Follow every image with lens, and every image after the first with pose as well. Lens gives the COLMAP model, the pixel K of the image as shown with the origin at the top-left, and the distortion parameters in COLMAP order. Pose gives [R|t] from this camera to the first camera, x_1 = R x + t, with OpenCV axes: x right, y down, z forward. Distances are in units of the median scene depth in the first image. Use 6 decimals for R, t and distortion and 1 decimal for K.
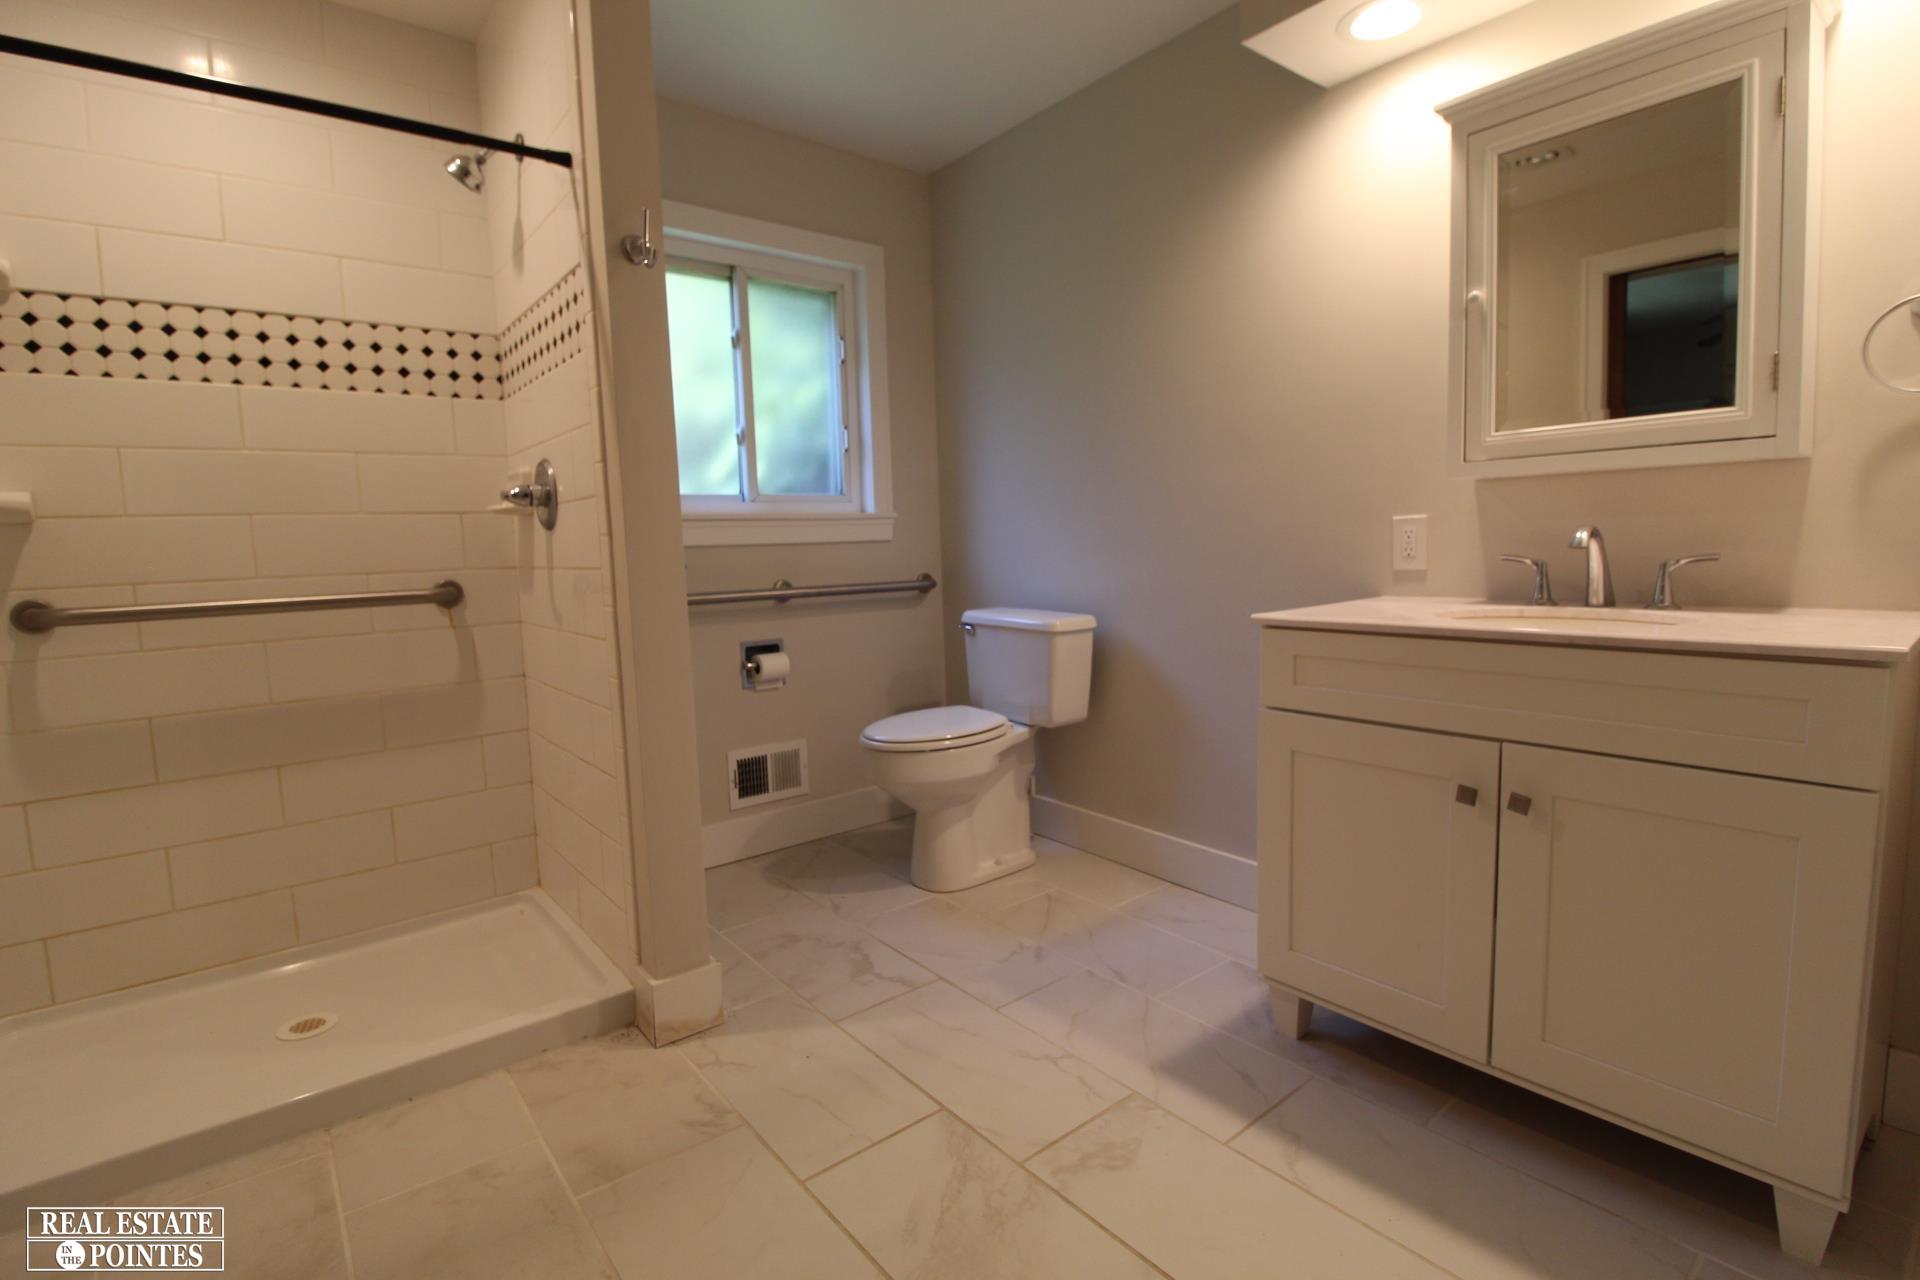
lens RADIAL K [[893.0, 0, 954.5], [0, 893.0, 632.7], [0, 0, 1]] dist [-0.007806, -0.008697]
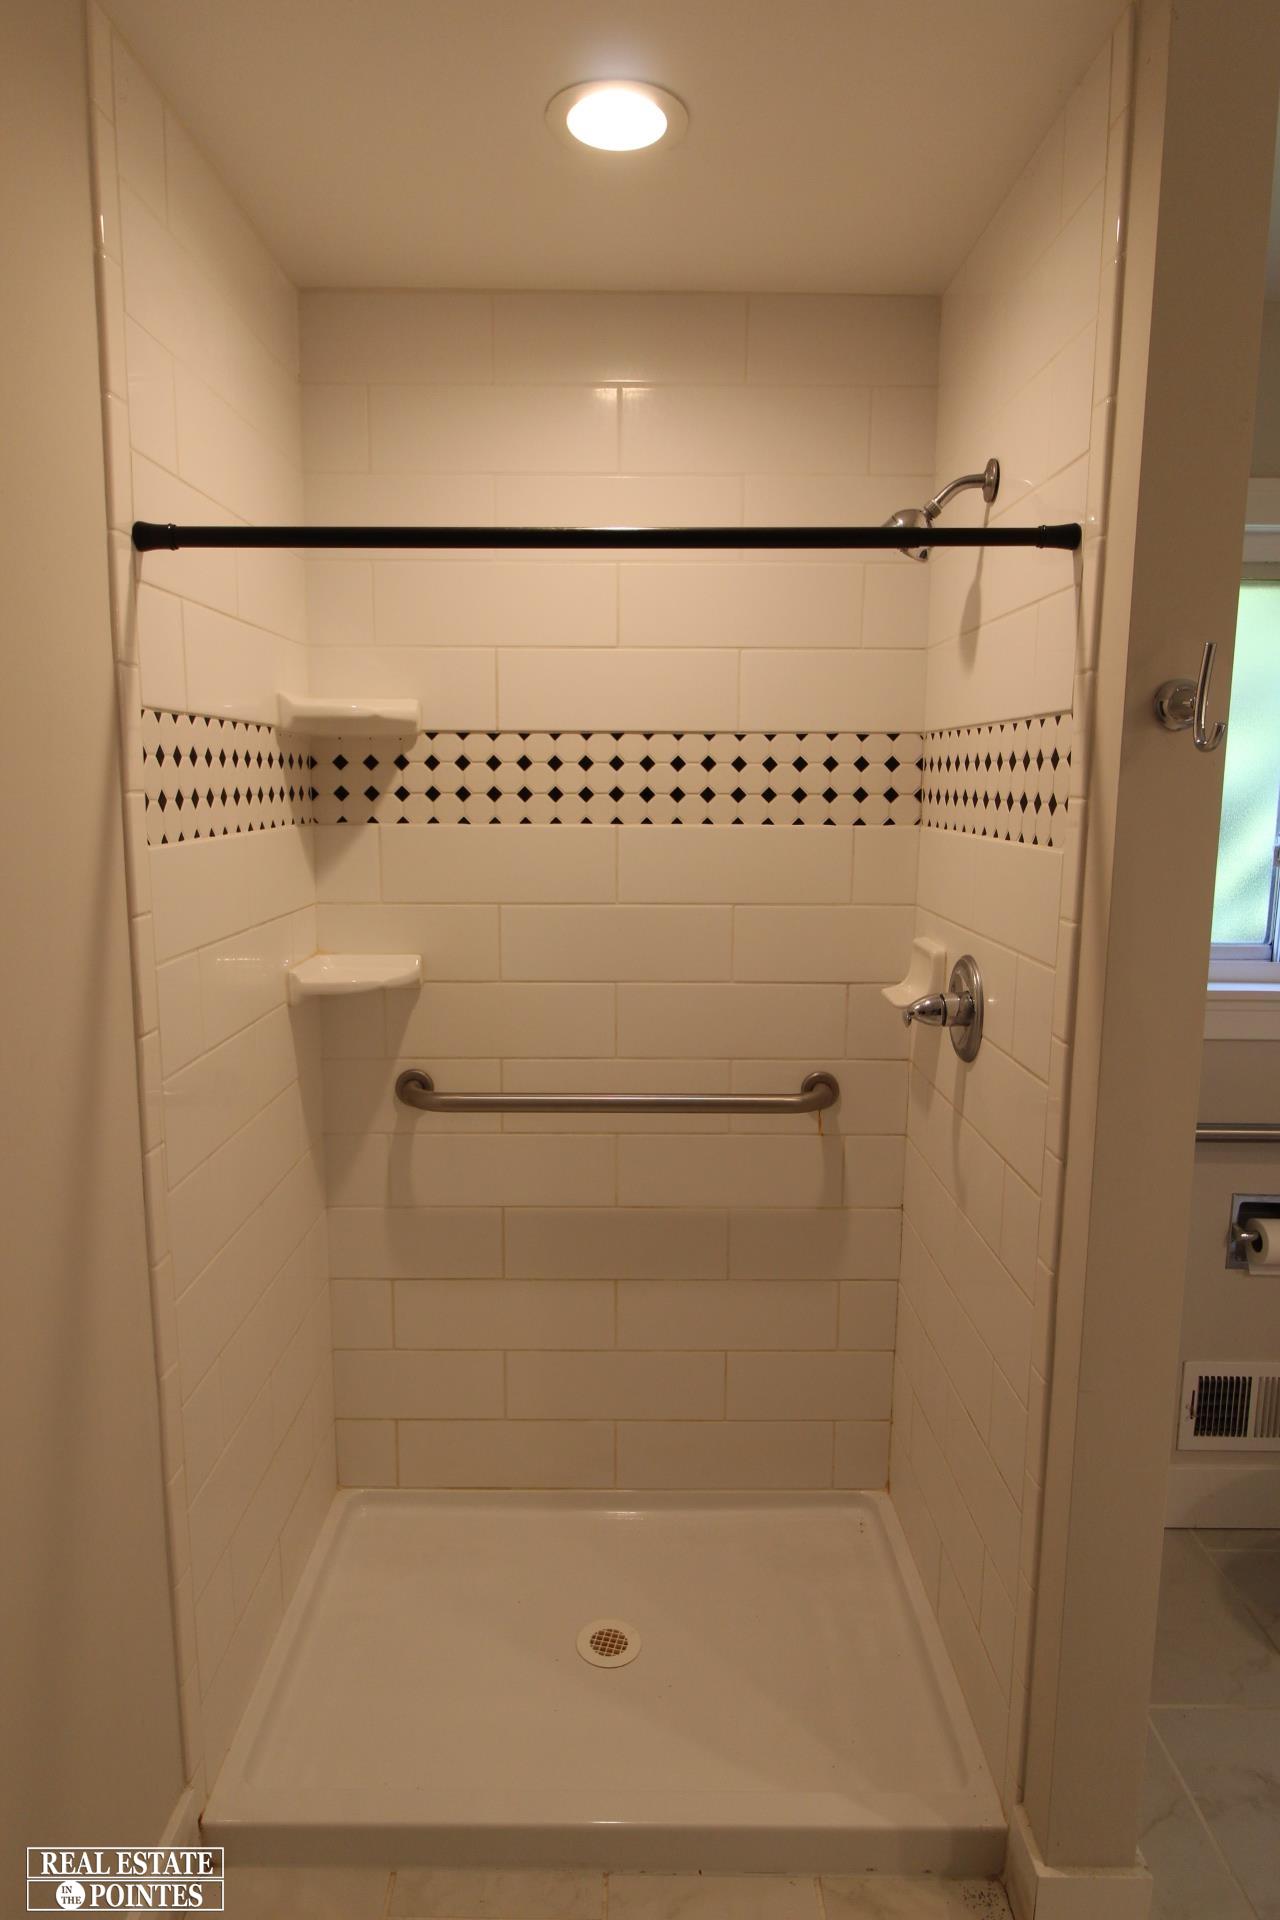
lens RADIAL K [[1158.9, 0, 636.4], [0, 1158.9, 964.6], [0, 0, 1]] dist [0.012640, -0.005137]
pose [[0.779906, 0.138069, -0.610478, -0.127408], [-0.092392, 0.990077, 0.105886, -0.261027], [0.619039, -0.026178, 0.784924, 0.168988]]
